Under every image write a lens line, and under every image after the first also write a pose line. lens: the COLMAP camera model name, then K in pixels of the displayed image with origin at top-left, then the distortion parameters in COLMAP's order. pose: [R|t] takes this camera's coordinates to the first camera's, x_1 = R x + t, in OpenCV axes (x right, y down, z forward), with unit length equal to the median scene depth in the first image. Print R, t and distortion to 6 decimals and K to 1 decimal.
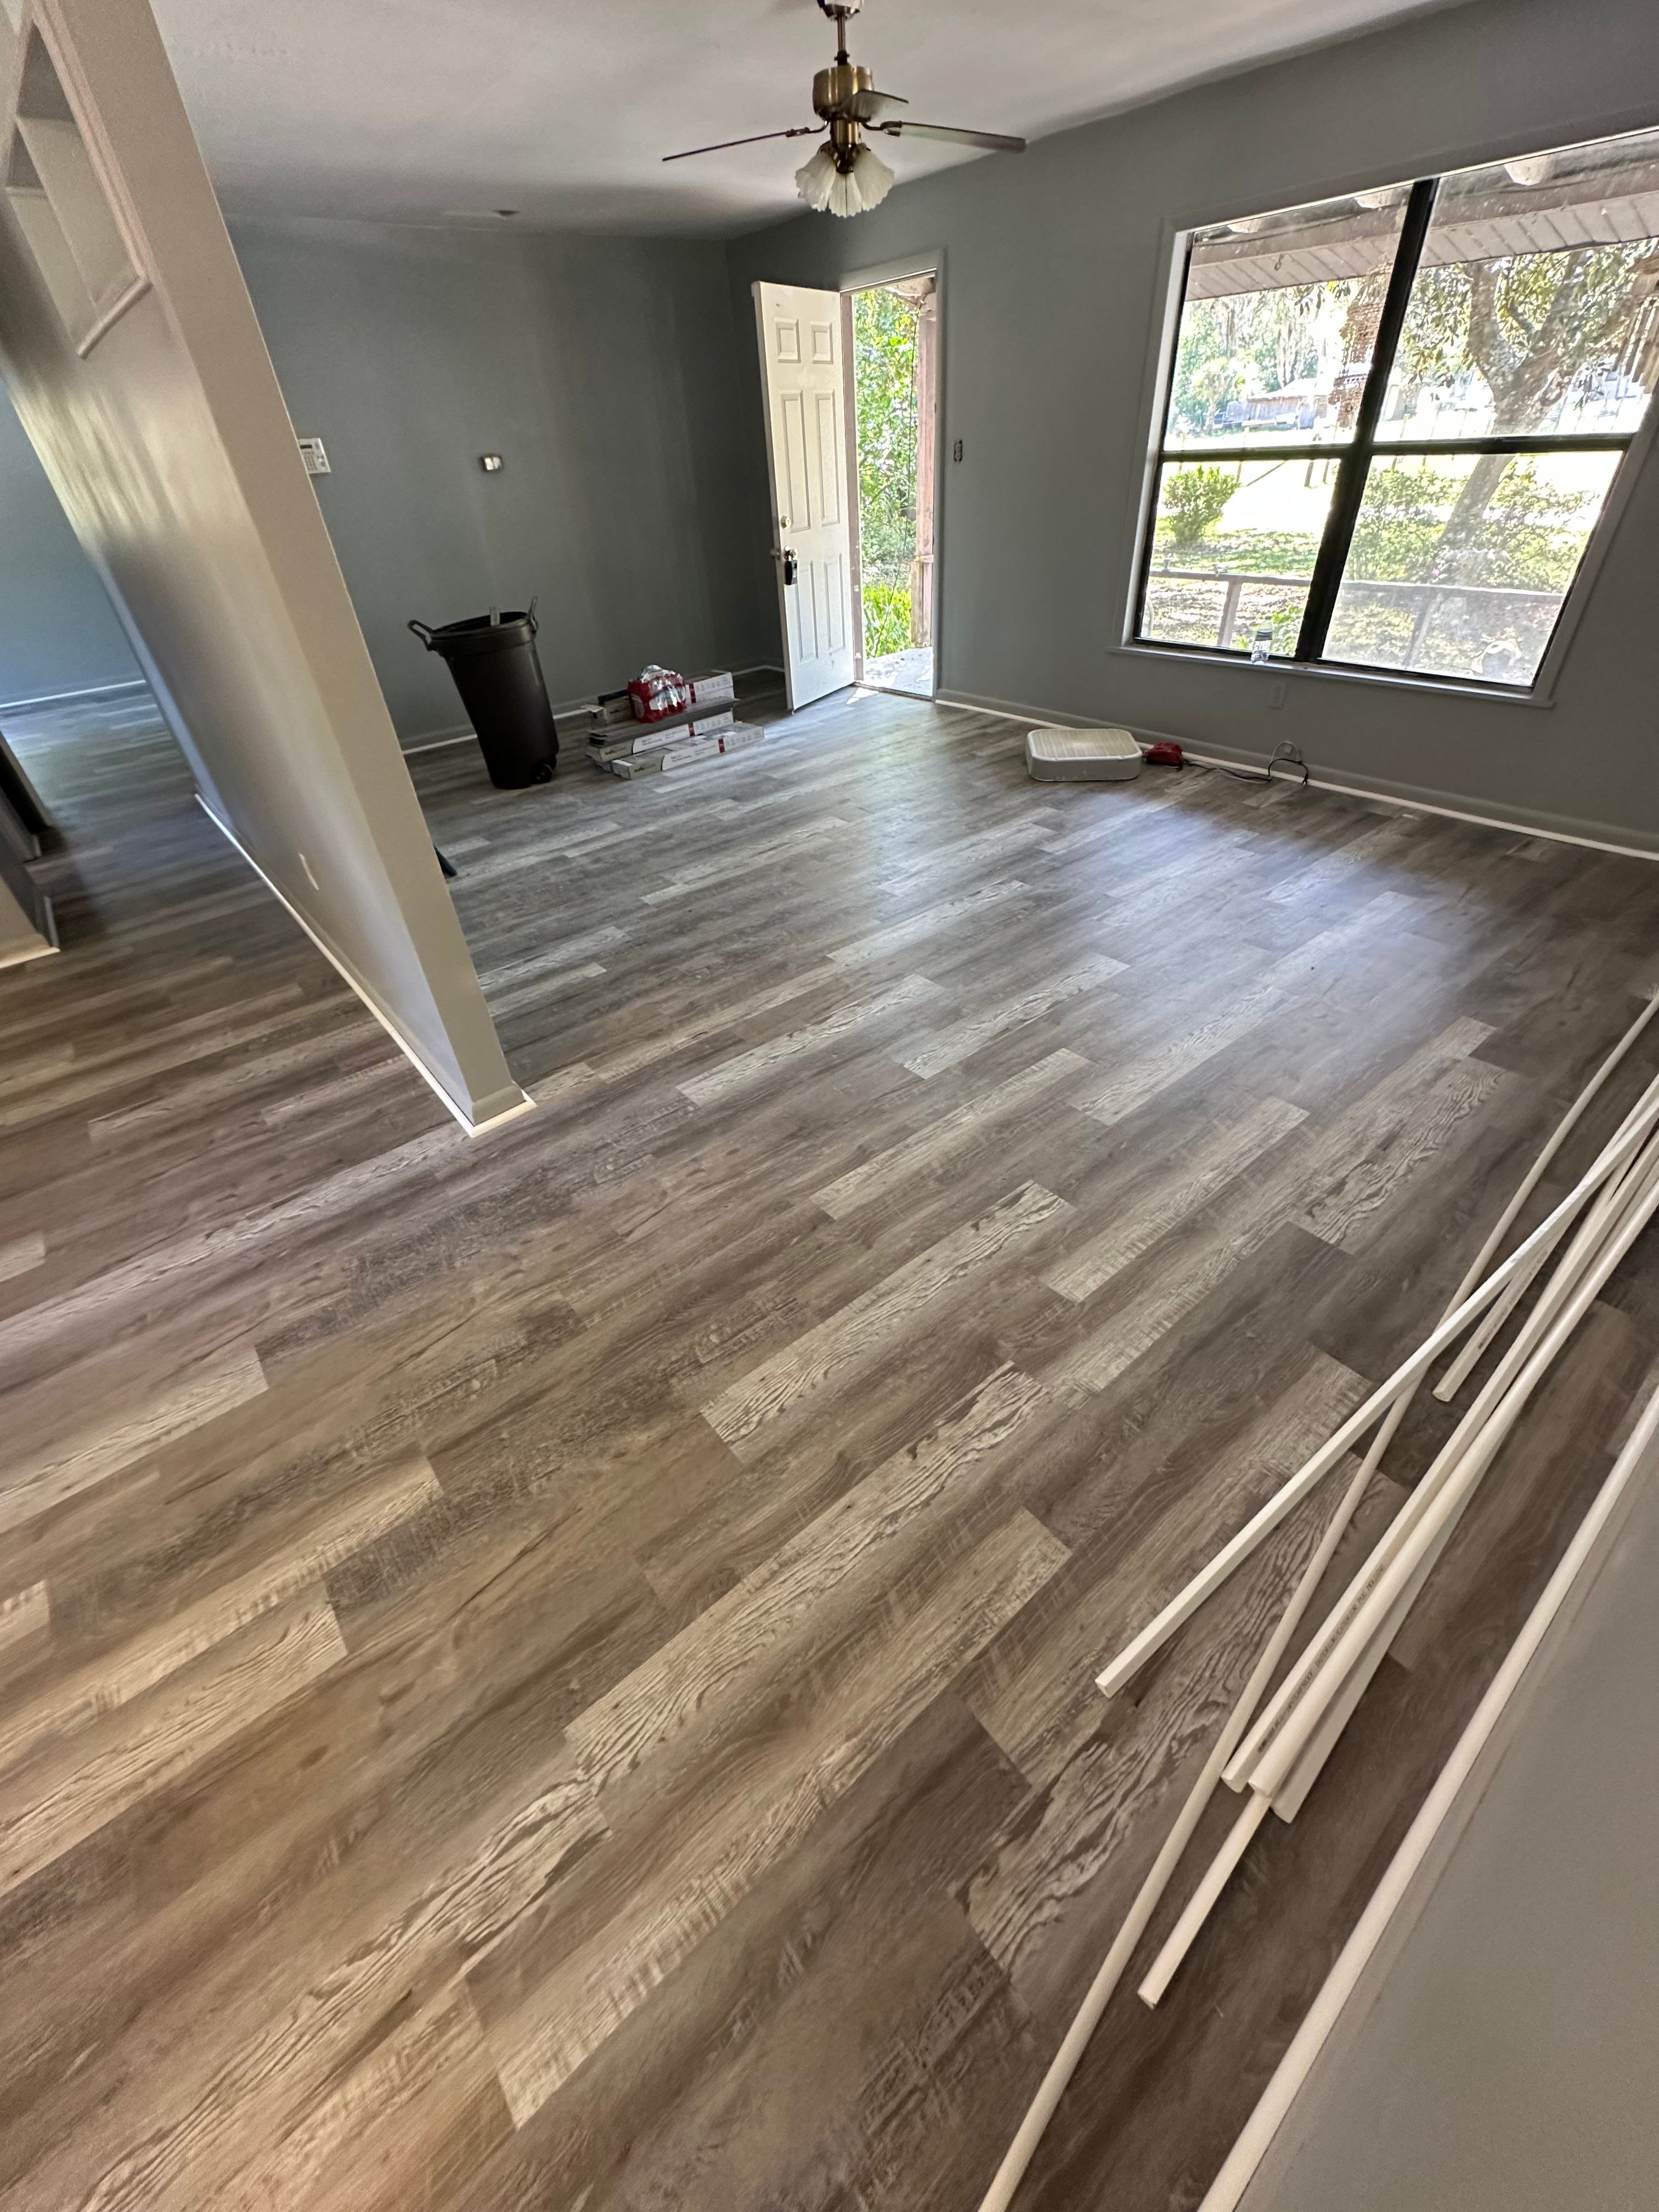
lens RADIAL K [[879.4, 0, 826.5], [0, 879.4, 1099.1], [0, 0, 1]] dist [-0.003671, 0.000525]
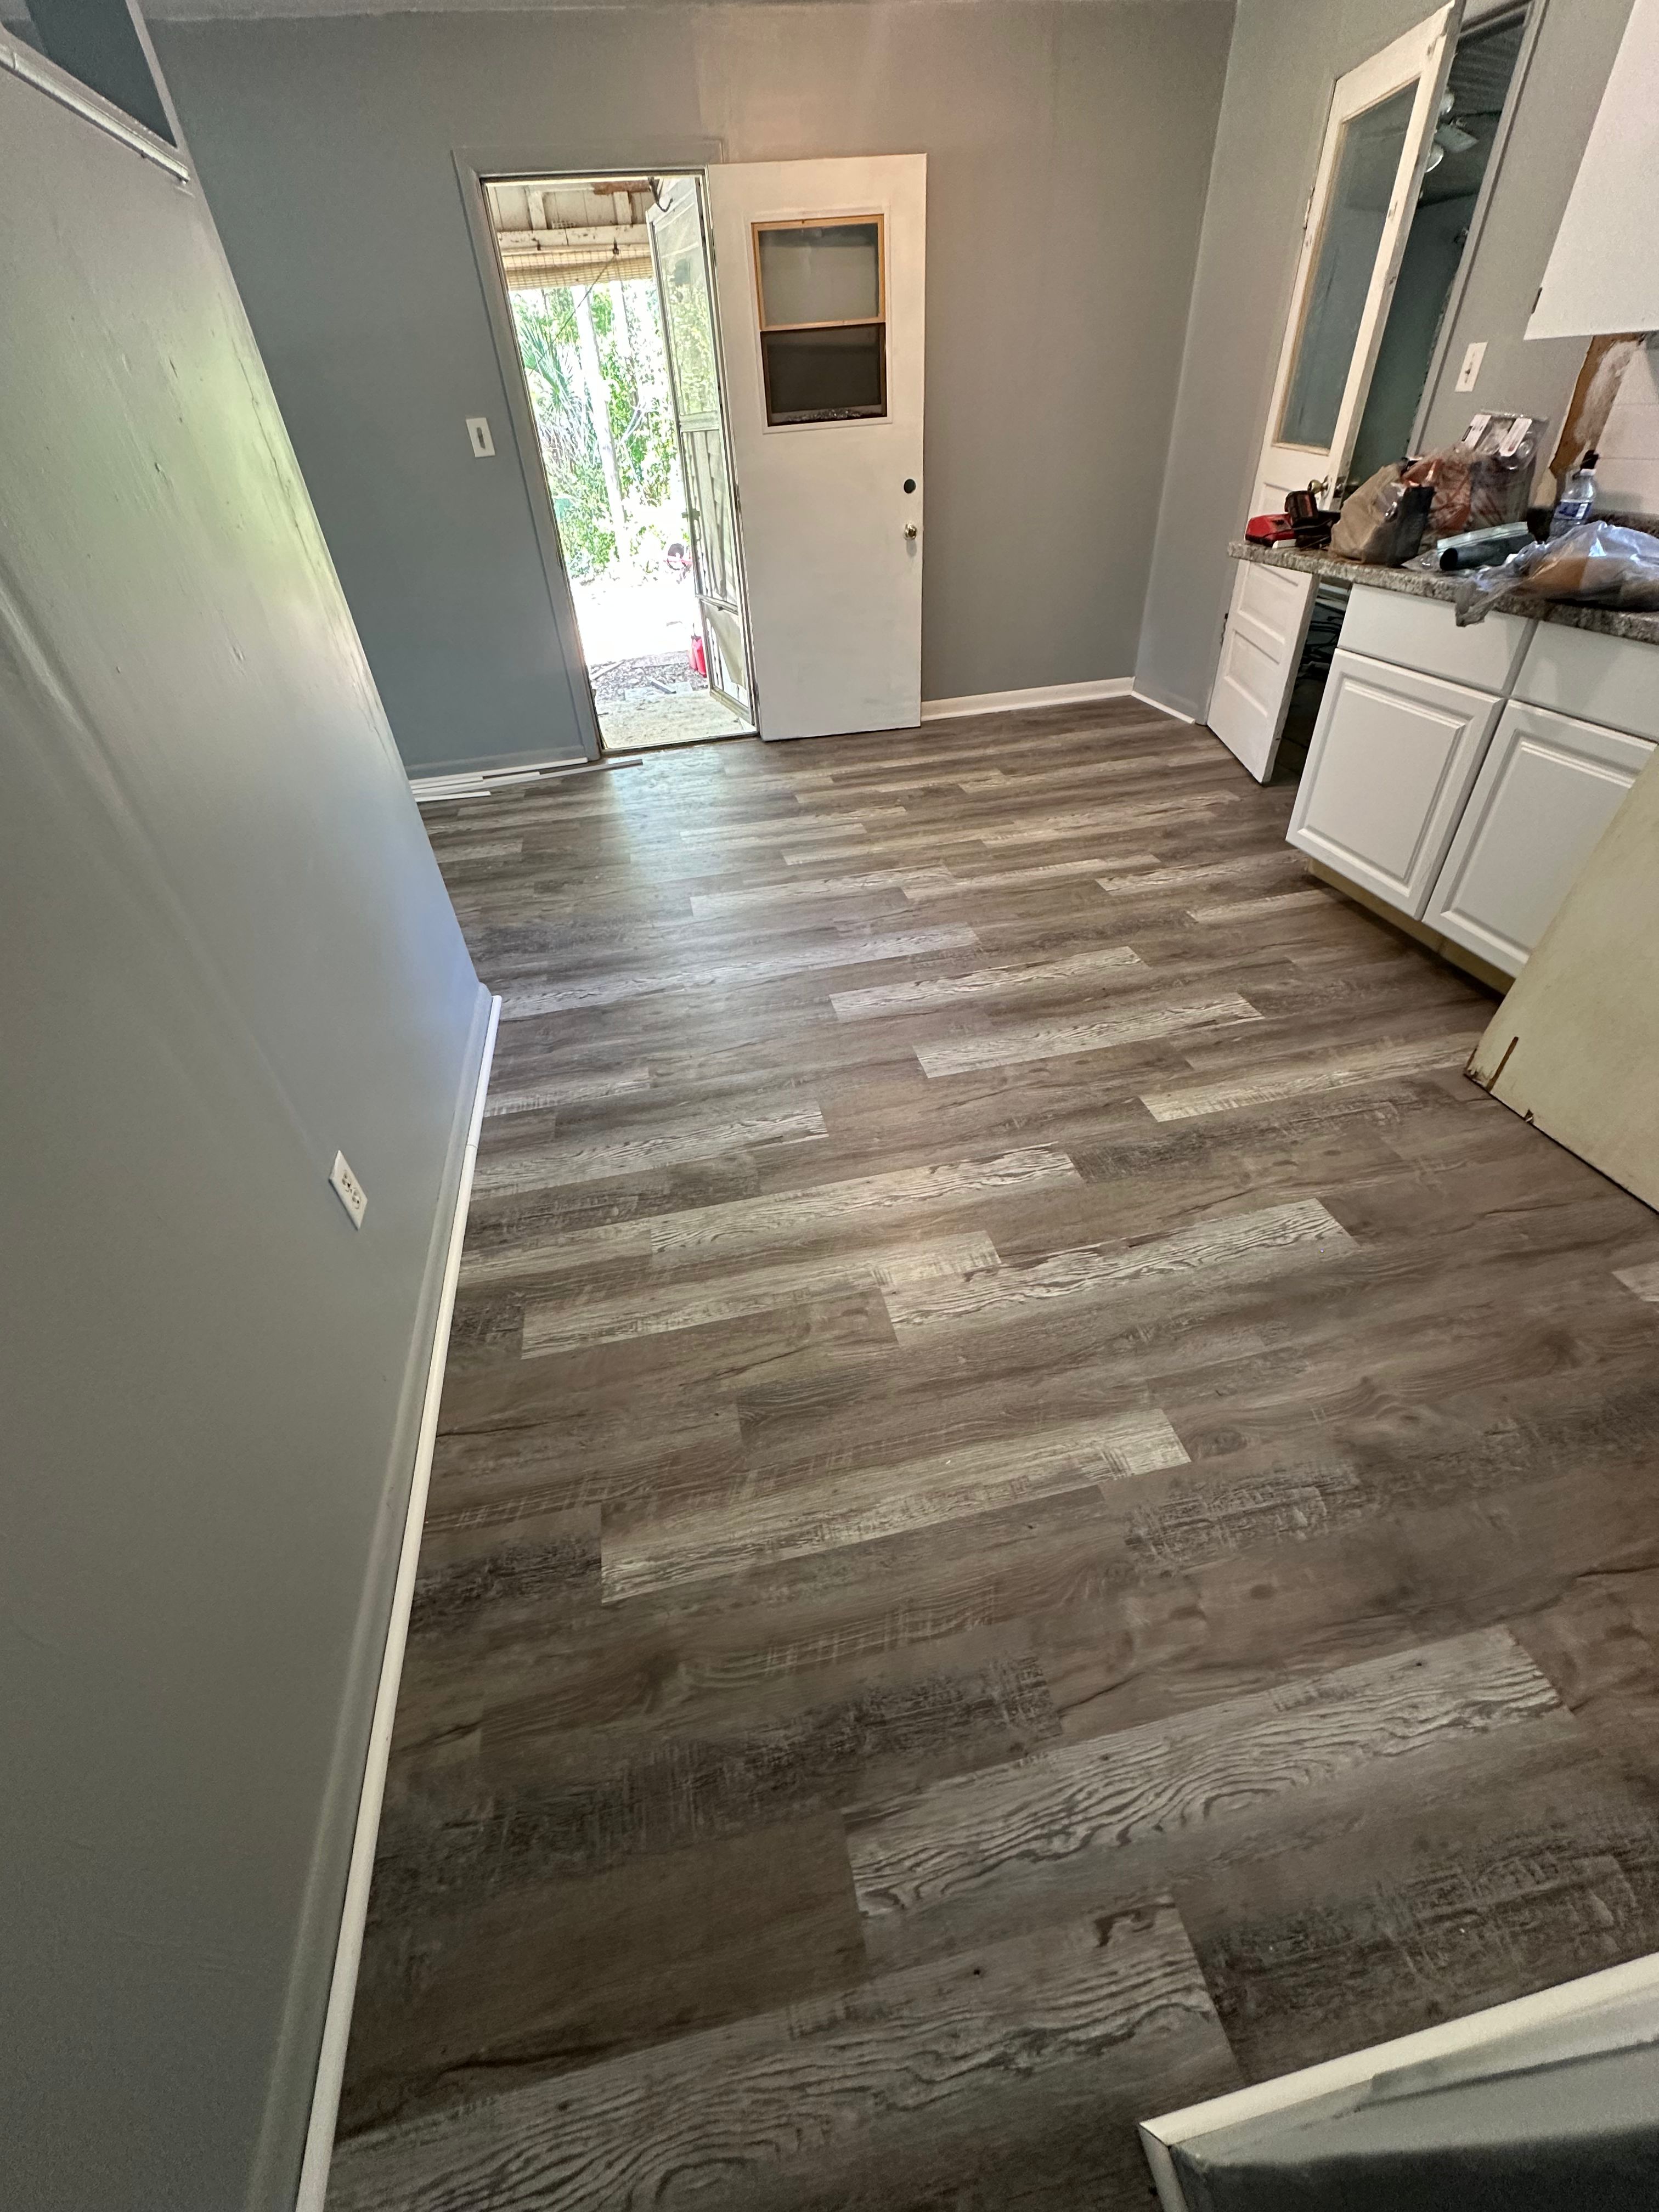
lens RADIAL K [[879.4, 0, 826.5], [0, 879.4, 1099.1], [0, 0, 1]] dist [-0.003671, 0.000525]
pose [[-0.883100, -0.193721, 0.427324, -1.284956], [0.364395, 0.290538, 0.884762, -0.765424], [-0.295551, 0.937048, -0.185983, 1.217761]]
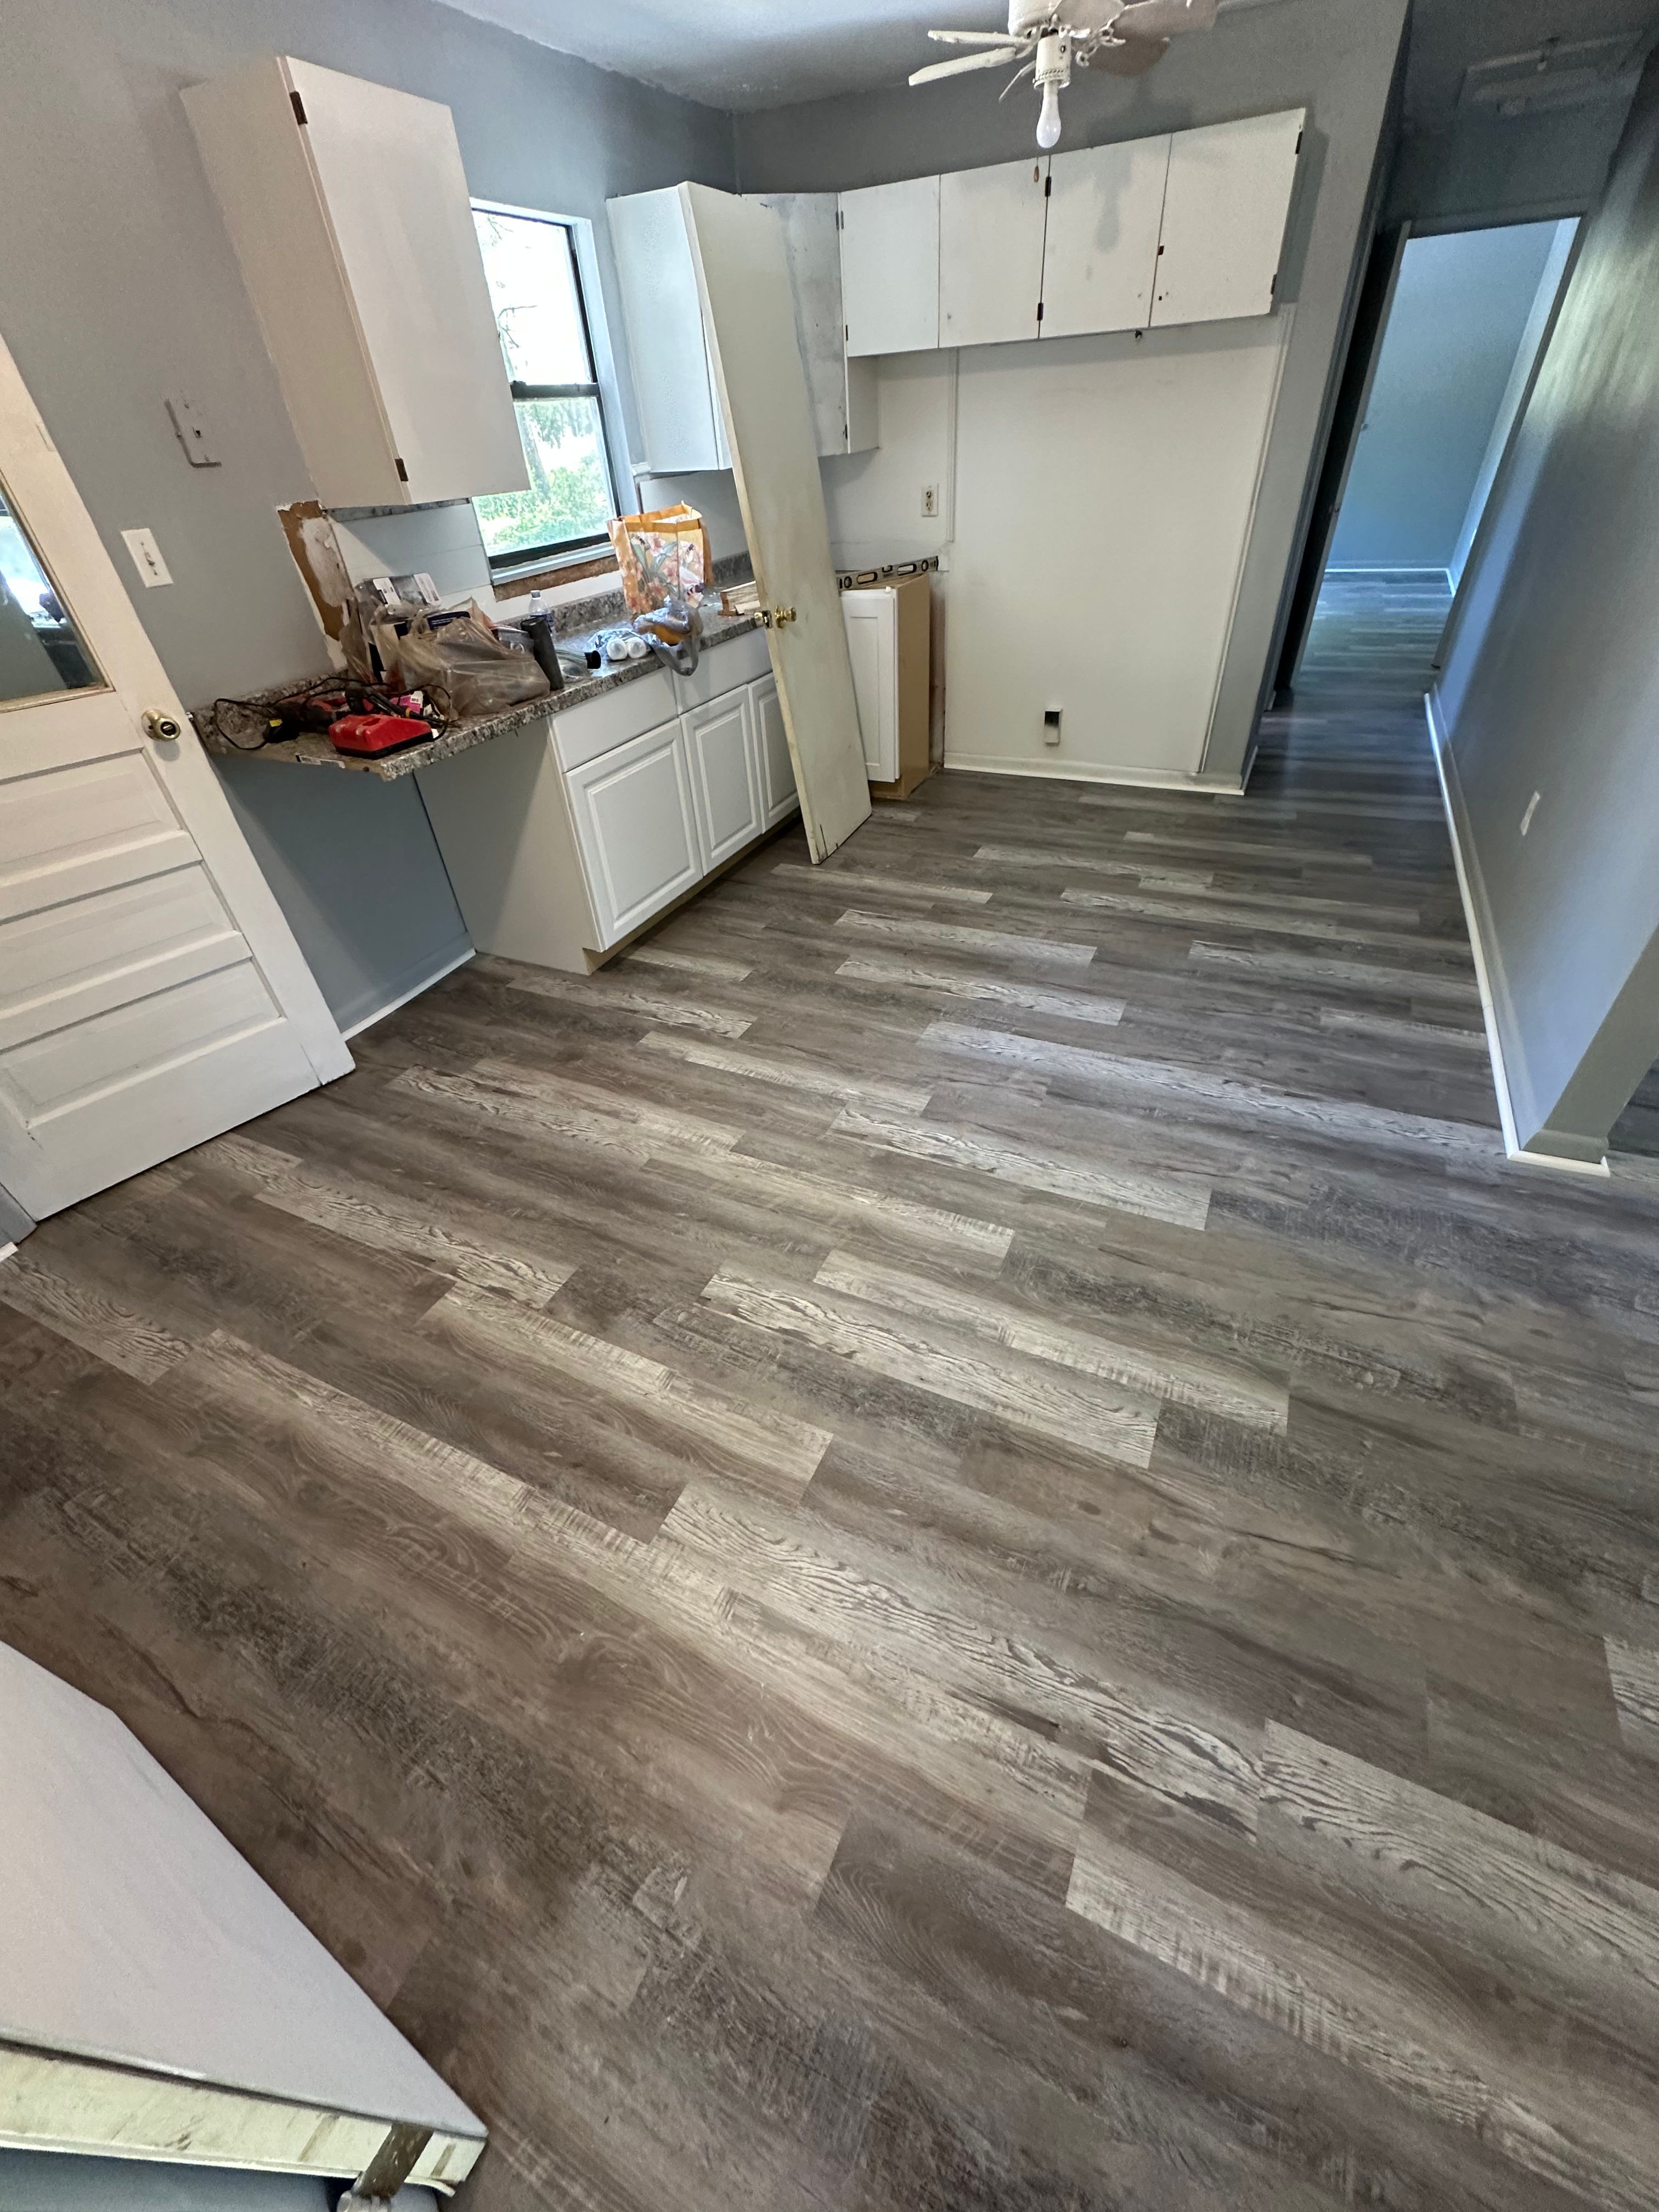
lens RADIAL K [[879.4, 0, 826.5], [0, 879.4, 1099.1], [0, 0, 1]] dist [-0.003671, 0.000525]
pose [[0.427478, 0.579571, -0.693801, -0.123061], [-0.513663, 0.787253, 0.341148, 0.048380], [0.743917, 0.210547, 0.634238, -0.072286]]
